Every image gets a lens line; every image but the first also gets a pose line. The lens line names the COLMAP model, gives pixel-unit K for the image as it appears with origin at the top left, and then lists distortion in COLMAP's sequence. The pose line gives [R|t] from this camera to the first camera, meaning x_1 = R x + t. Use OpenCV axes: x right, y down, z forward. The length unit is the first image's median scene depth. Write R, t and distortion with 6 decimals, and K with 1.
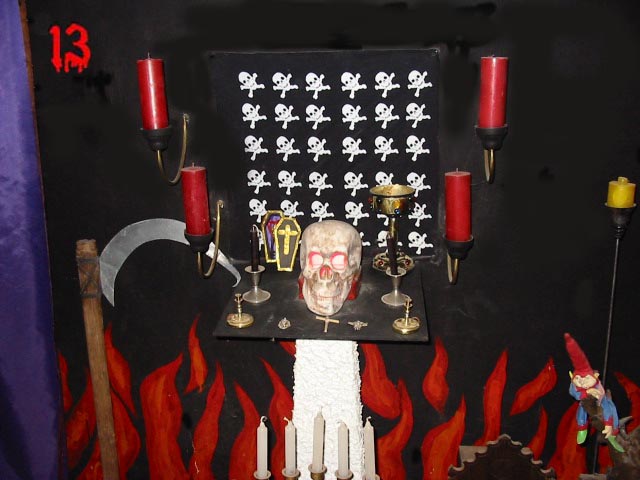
lens RADIAL K [[680.3, 0, 318.3], [0, 680.3, 249.2], [0, 0, 1]] dist [-0.109570, 0.000000]
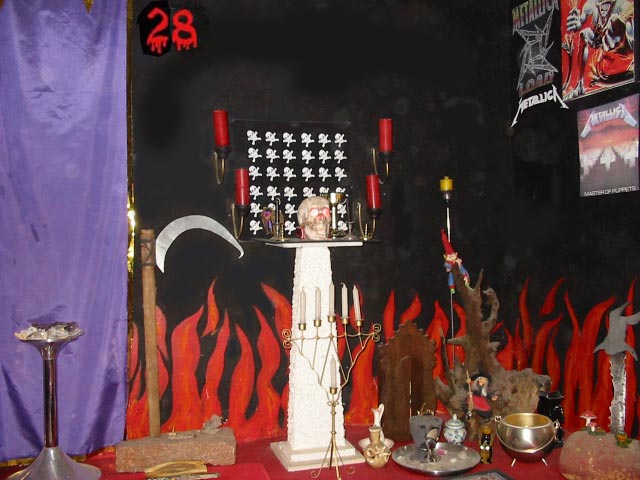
lens RADIAL K [[680.3, 0, 324.9], [0, 680.3, 246.4], [0, 0, 1]] dist [-0.109570, 0.000000]
pose [[0.921700, -0.004096, 0.387882, -0.611964], [0.122899, 0.951514, -0.281989, 0.555095], [-0.367919, 0.307580, 0.877514, -0.564731]]
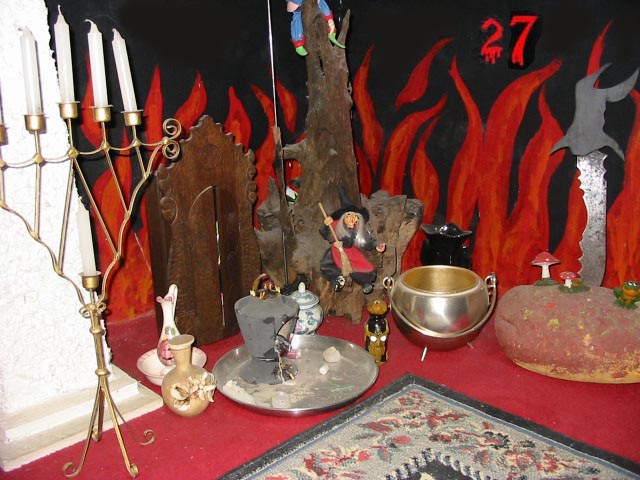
lens RADIAL K [[680.3, 0, 324.5], [0, 680.3, 242.9], [0, 0, 1]] dist [-0.109570, 0.000000]
pose [[0.633359, -0.203824, 0.746534, -0.333532], [0.256613, 0.965425, 0.045877, 0.428020], [-0.730073, 0.162514, 0.663764, 0.276329]]
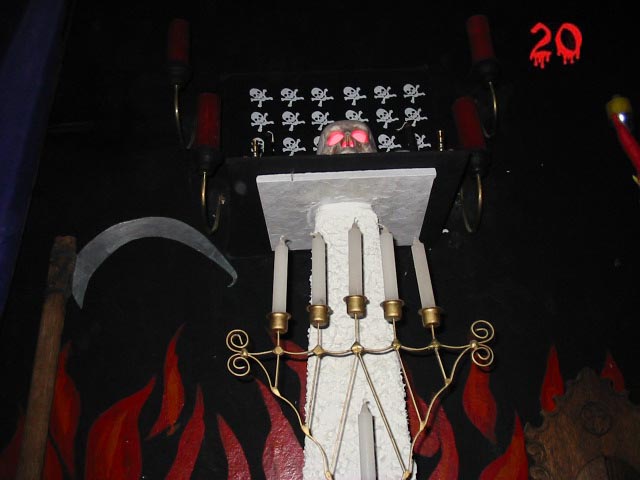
lens RADIAL K [[680.3, 0, 319.5], [0, 680.3, 244.6], [0, 0, 1]] dist [-0.109570, 0.000000]
pose [[0.996785, 0.017473, 0.078196, -0.083137], [0.040886, 0.728384, -0.683948, 0.655867], [-0.068907, 0.684946, 0.725328, 0.352727]]
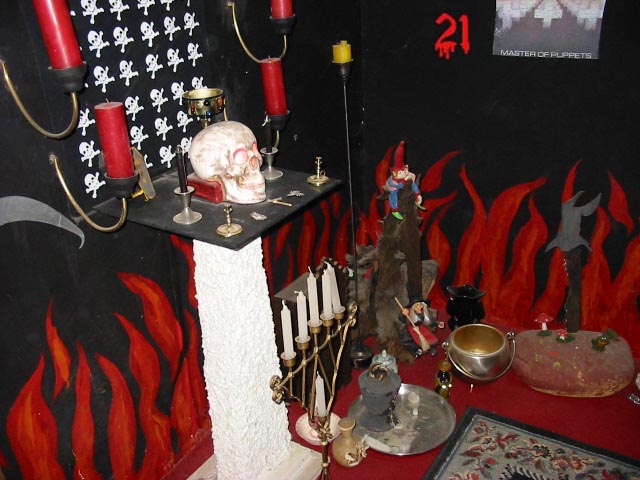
lens RADIAL K [[680.3, 0, 329.3], [0, 680.3, 240.9], [0, 0, 1]] dist [-0.109570, 0.000000]
pose [[0.437345, -0.379261, 0.815408, -0.742921], [0.321459, 0.912743, 0.252118, -0.074864], [-0.839877, 0.151858, 0.521100, 0.288390]]
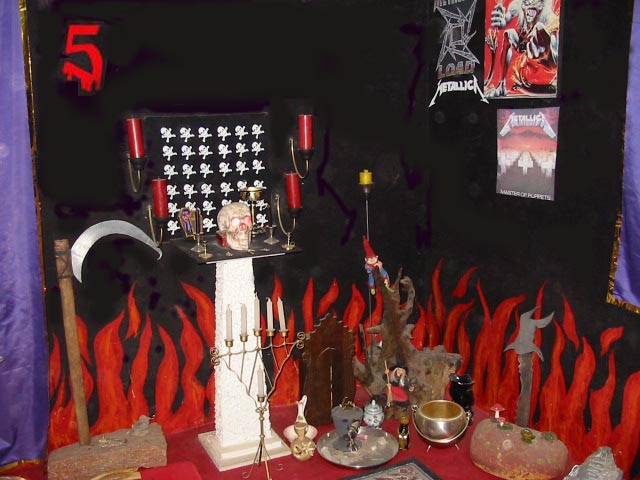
lens RADIAL K [[680.3, 0, 325.9], [0, 680.3, 246.5], [0, 0, 1]] dist [-0.109570, 0.000000]
pose [[0.852048, -0.103419, 0.513146, -0.647937], [0.167849, 0.982505, -0.080689, 0.236505], [-0.495823, 0.154882, 0.854500, -0.612097]]
